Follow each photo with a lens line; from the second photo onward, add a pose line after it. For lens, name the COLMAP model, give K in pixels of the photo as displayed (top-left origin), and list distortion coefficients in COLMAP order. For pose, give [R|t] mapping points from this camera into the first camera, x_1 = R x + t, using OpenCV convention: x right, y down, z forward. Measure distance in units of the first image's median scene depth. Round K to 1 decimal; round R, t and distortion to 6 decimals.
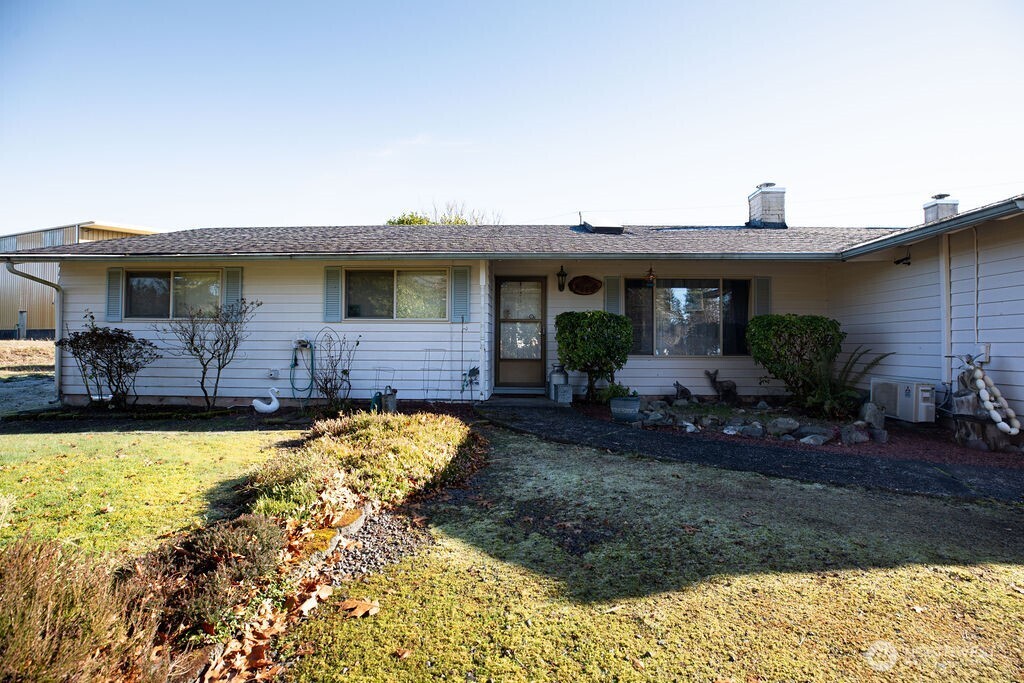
lens RADIAL K [[464.1, 0, 514.8], [0, 464.1, 334.2], [0, 0, 1]] dist [0.002408, 0.000181]
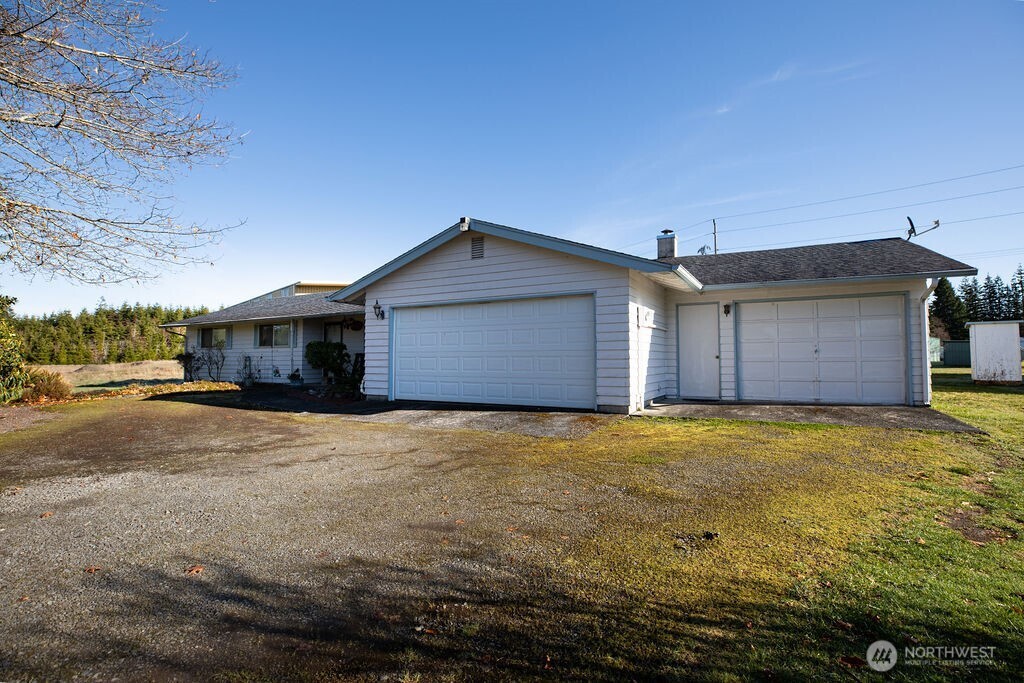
lens RADIAL K [[464.1, 0, 514.8], [0, 464.1, 334.2], [0, 0, 1]] dist [0.002408, 0.000181]
pose [[0.894305, -0.033683, -0.446188, 1.745911], [0.028831, 0.999428, -0.017661, -0.017812], [0.446528, 0.002931, 0.894765, -0.465970]]
